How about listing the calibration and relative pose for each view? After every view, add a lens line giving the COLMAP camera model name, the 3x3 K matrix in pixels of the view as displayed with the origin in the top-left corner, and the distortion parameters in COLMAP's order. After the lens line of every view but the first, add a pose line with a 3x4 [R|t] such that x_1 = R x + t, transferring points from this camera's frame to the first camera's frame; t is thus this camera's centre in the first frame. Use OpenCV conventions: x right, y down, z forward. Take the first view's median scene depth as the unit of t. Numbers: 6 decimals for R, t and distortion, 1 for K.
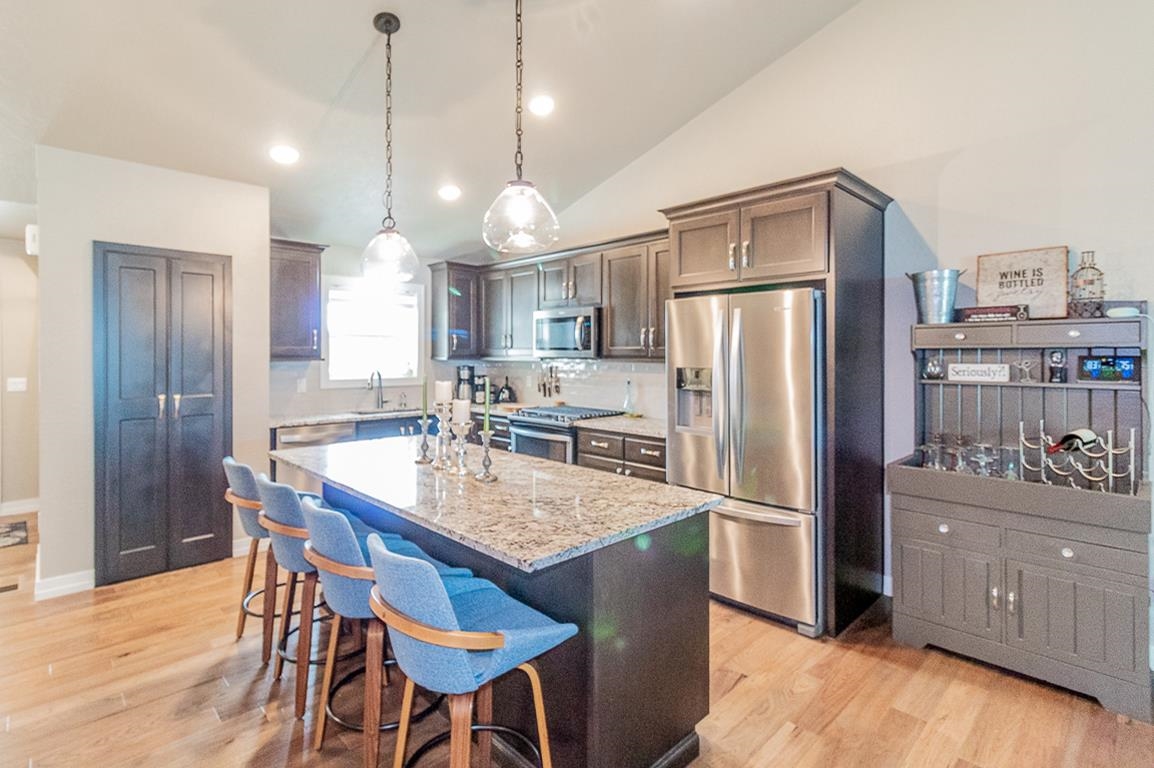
lens RADIAL K [[550.9, 0, 577.1], [0, 550.9, 353.0], [0, 0, 1]] dist [0.002602, 0.000571]
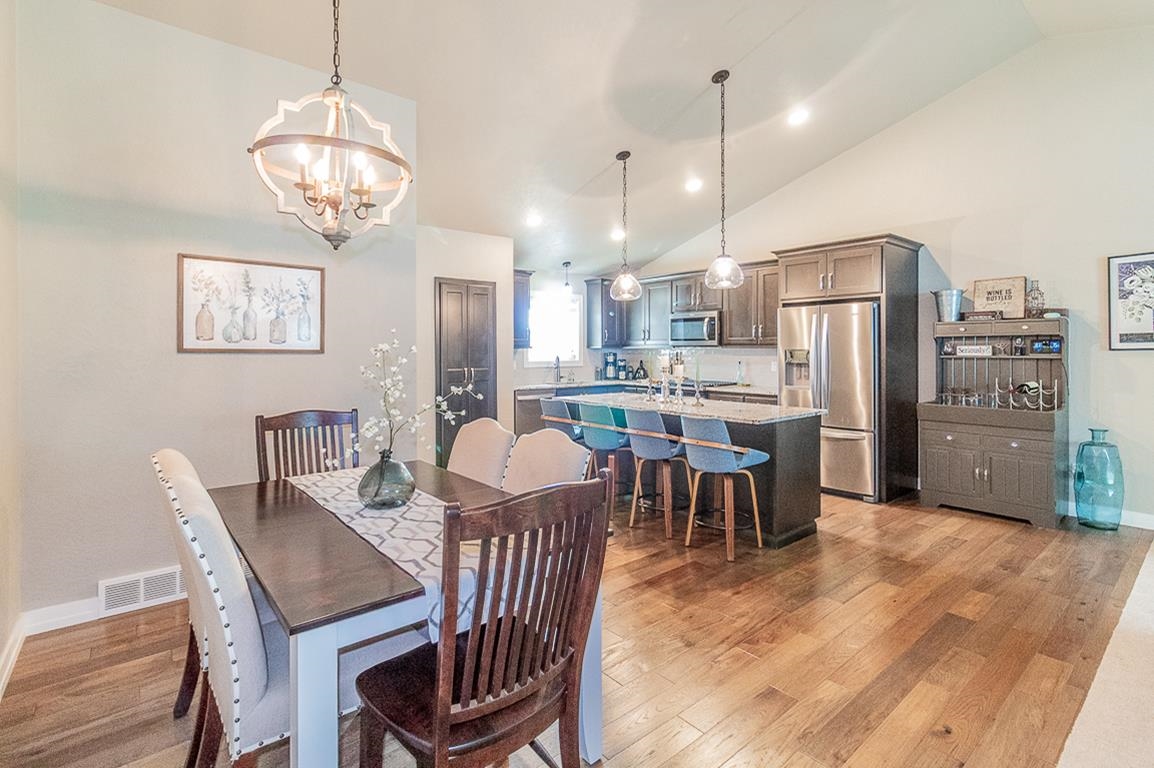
lens RADIAL K [[540.3, 0, 583.3], [0, 540.3, 352.7], [0, 0, 1]] dist [0.000314, -0.000197]
pose [[0.996843, -0.004100, -0.079295, -0.260773], [0.004897, 0.999939, 0.009853, 0.015110], [0.079249, -0.010210, 0.996803, -0.580117]]
